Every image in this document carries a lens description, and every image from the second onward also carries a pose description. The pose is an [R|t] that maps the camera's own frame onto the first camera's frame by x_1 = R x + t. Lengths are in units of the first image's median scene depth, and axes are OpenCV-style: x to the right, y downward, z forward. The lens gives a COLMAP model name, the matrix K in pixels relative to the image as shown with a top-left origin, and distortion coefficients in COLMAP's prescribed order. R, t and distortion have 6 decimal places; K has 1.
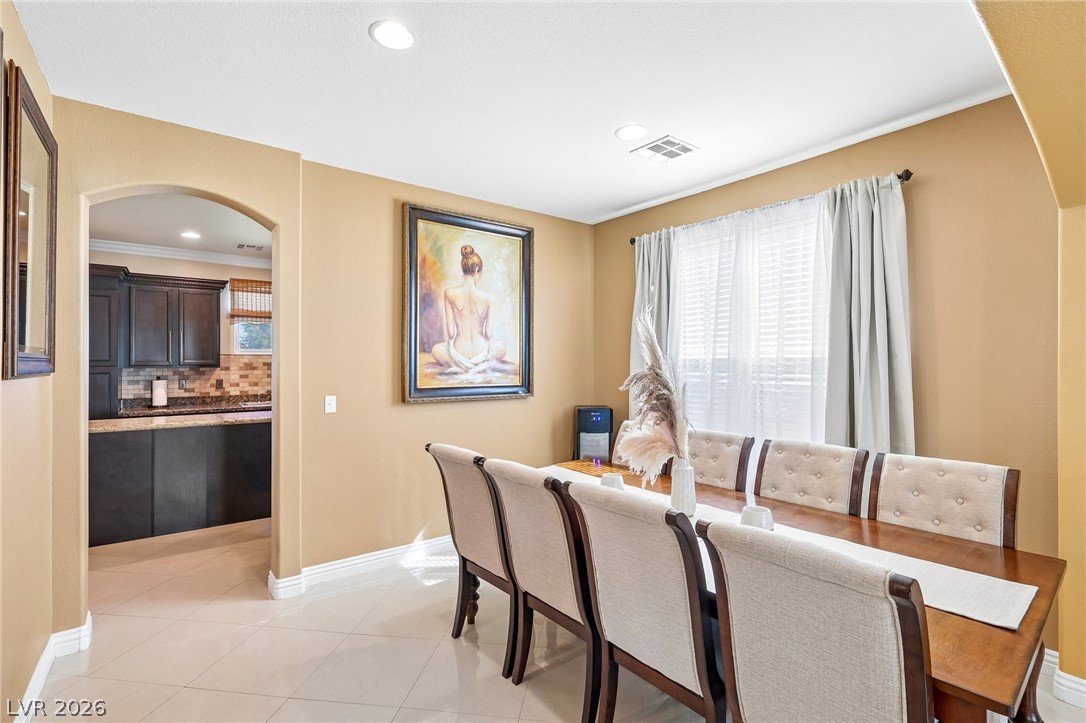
lens RADIAL K [[486.7, 0, 543.9], [0, 486.7, 363.0], [0, 0, 1]] dist [0.002313, 0.000239]
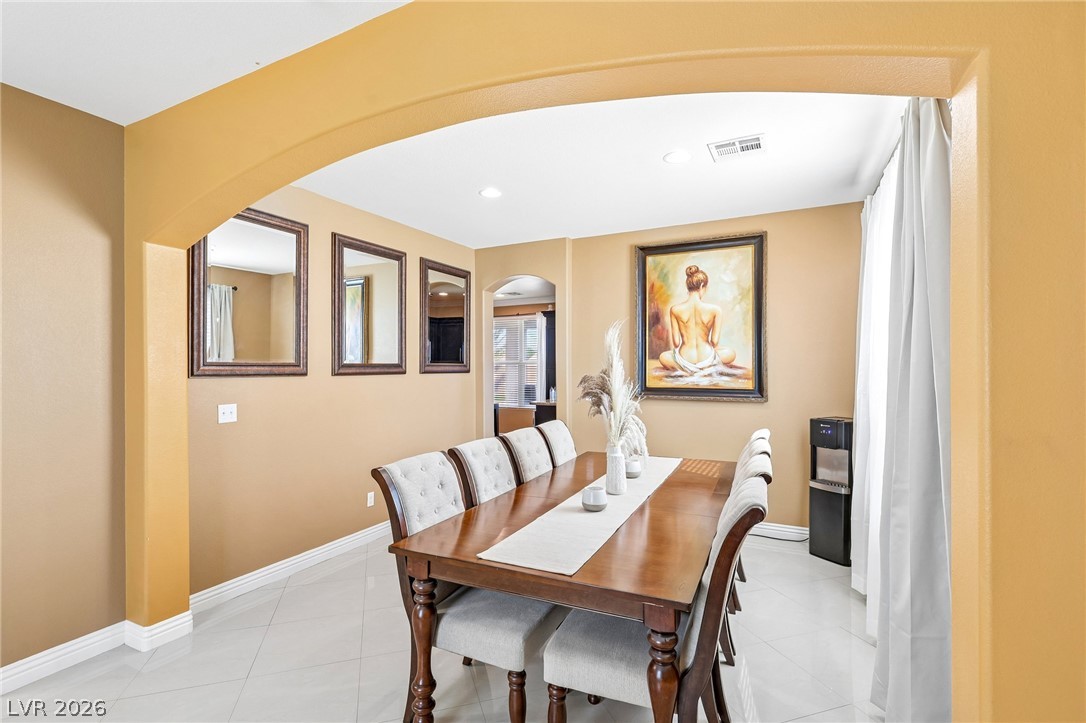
lens RADIAL K [[486.7, 0, 543.4], [0, 486.7, 362.0], [0, 0, 1]] dist [0.002313, 0.000239]
pose [[0.438806, -0.004851, -0.898569, 0.724077], [-0.001807, 0.999979, -0.006281, -0.005364], [0.898580, 0.004380, 0.438788, 0.176034]]
